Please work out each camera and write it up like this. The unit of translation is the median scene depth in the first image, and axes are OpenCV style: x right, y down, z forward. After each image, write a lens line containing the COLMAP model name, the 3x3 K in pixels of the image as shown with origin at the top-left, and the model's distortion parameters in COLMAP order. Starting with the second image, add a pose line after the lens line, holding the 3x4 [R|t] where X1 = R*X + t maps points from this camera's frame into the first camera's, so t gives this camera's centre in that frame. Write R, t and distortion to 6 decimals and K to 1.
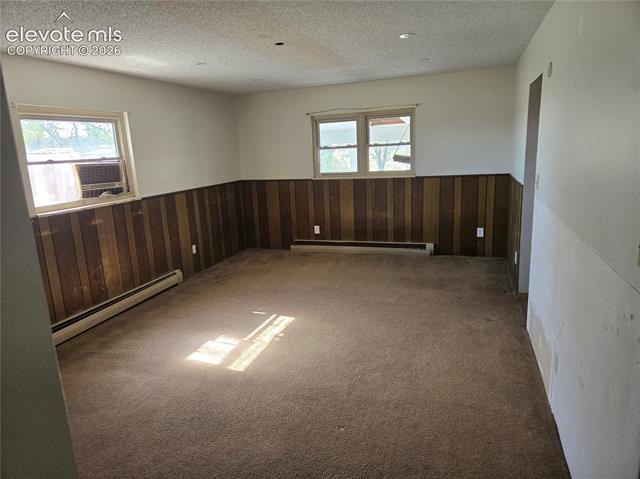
lens RADIAL K [[424.1, 0, 332.1], [0, 424.1, 238.6], [0, 0, 1]] dist [0.048151, -0.004807]
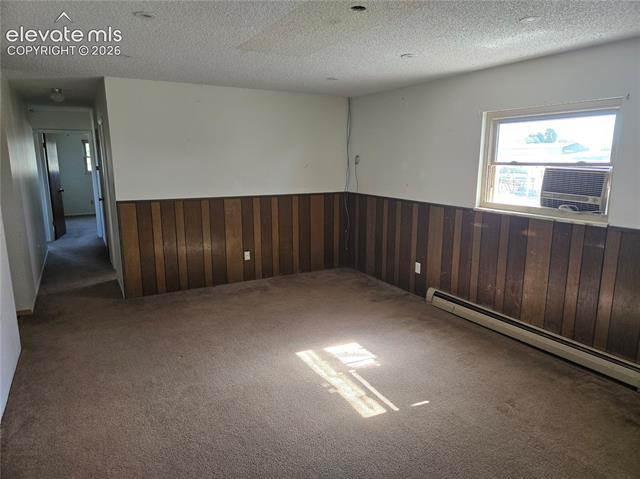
lens RADIAL K [[424.1, 0, 332.1], [0, 424.1, 238.6], [0, 0, 1]] dist [0.048151, -0.004807]
pose [[-0.670858, 0.176933, -0.720169, 0.368290], [-0.138041, 0.924355, 0.355687, -0.291633], [0.728625, 0.338028, -0.595687, 1.255546]]
